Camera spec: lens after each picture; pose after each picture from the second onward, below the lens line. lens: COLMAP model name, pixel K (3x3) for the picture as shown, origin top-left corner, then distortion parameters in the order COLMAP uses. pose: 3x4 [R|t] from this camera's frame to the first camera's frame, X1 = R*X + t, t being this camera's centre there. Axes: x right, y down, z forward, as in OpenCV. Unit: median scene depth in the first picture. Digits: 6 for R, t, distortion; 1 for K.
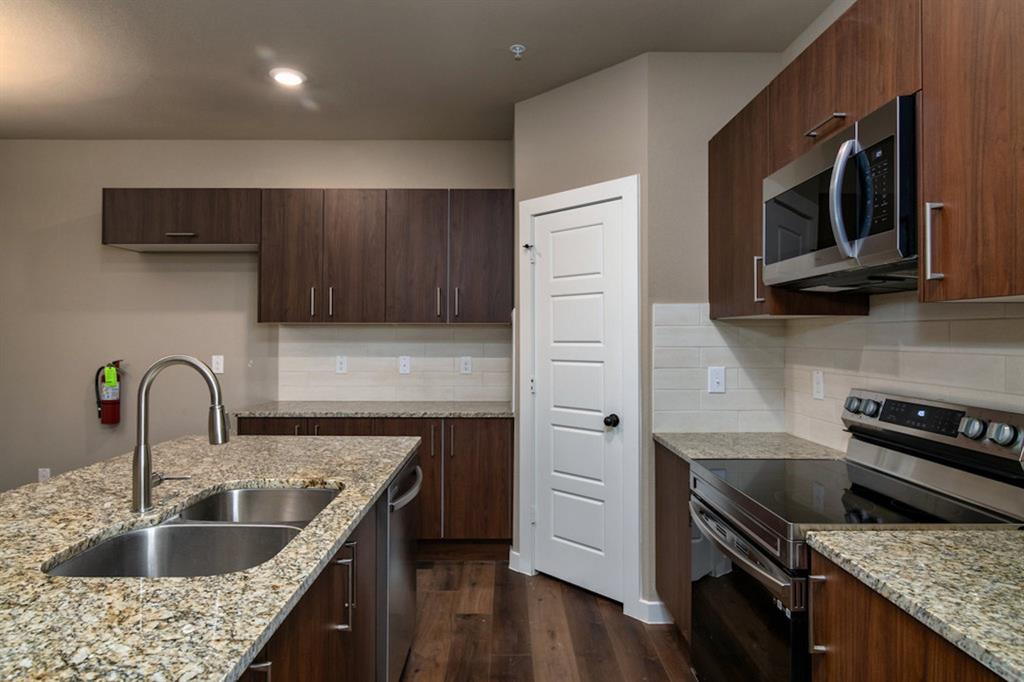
lens RADIAL K [[592.2, 0, 509.3], [0, 592.2, 329.6], [0, 0, 1]] dist [0.000119, -0.000132]
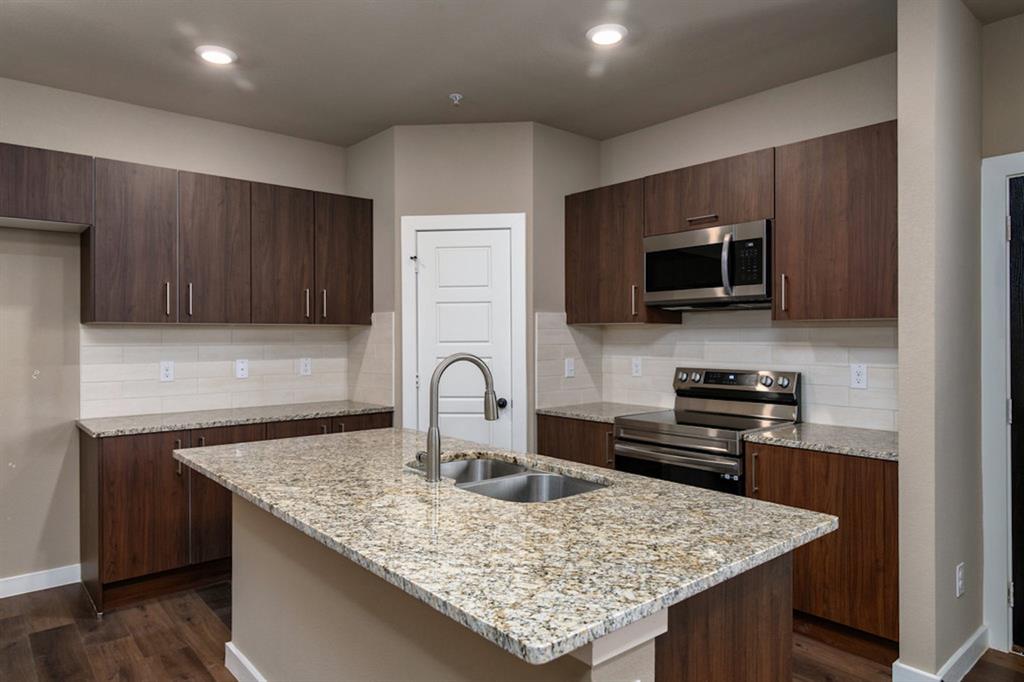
lens RADIAL K [[637.4, 0, 512.0], [0, 637.4, 341.0], [0, 0, 1]] dist [0.001610, 0.001548]
pose [[0.755252, -0.008683, 0.655377, -0.605158], [-0.003442, 0.999846, 0.017213, -0.003139], [-0.655425, -0.015256, 0.755106, -0.041746]]
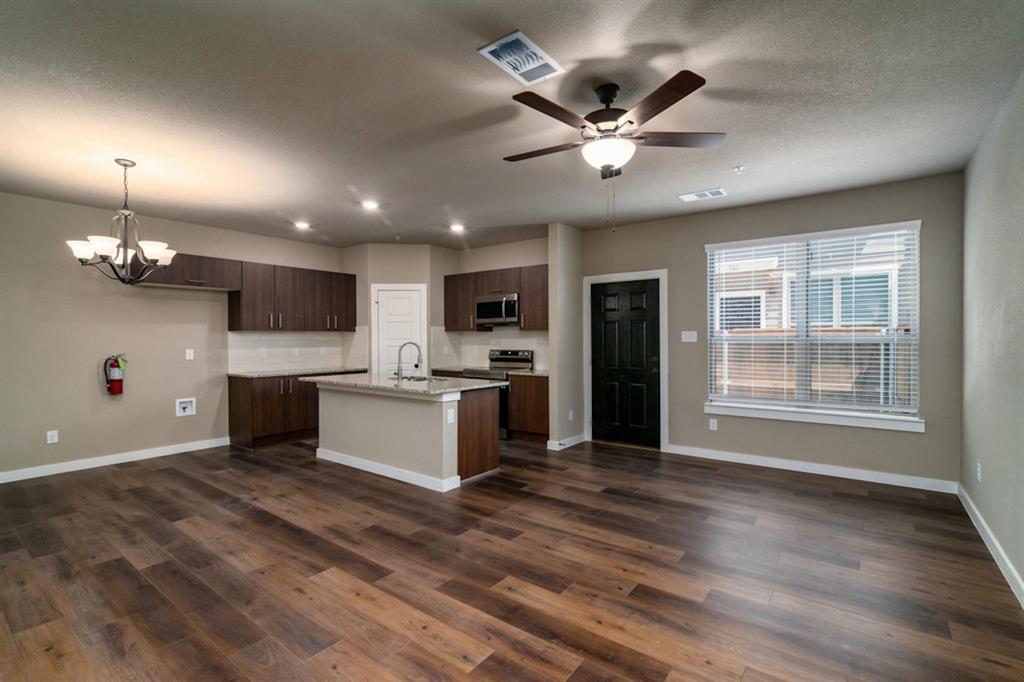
lens RADIAL K [[470.1, 0, 512.0], [0, 470.1, 341.0], [0, 0, 1]] dist [-0.002366, -0.000364]
pose [[0.603649, -0.009744, 0.797190, -1.199651], [-0.003630, 0.999881, 0.014970, -0.005101], [-0.797242, -0.011931, 0.603542, -0.674971]]
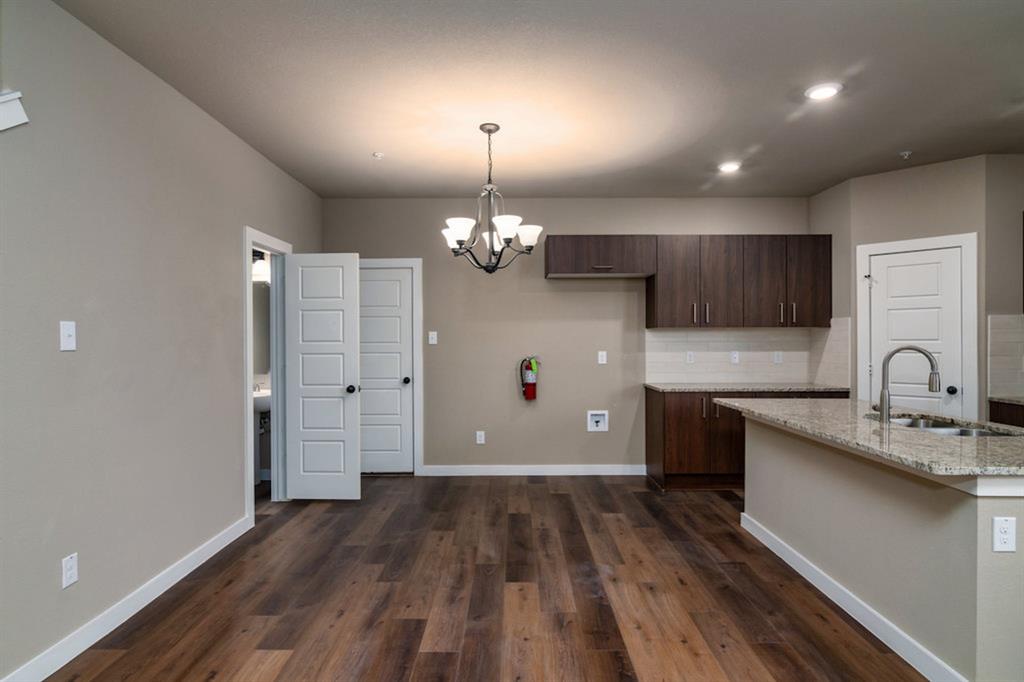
lens RADIAL K [[556.1, 0, 511.0], [0, 556.1, 338.7], [0, 0, 1]] dist [-0.002781, -0.001390]
pose [[0.999989, -0.004486, -0.001664, -0.837408], [0.004505, 0.999920, 0.011792, -0.003150], [0.001611, -0.011800, 0.999929, -0.389248]]
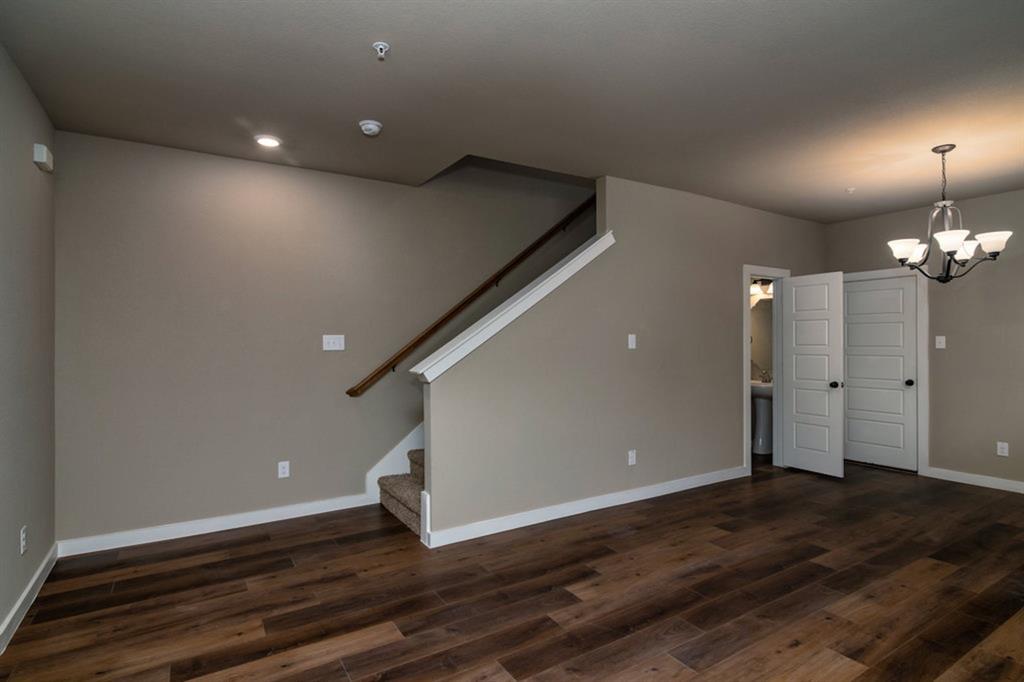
lens RADIAL K [[527.3, 0, 512.0], [0, 527.3, 341.0], [0, 0, 1]] dist [0.001203, 0.000297]
pose [[0.531760, -0.003564, -0.846887, -0.435371], [0.010649, 0.999940, 0.002479, -0.008773], [0.846828, -0.010337, 0.531767, -0.655664]]
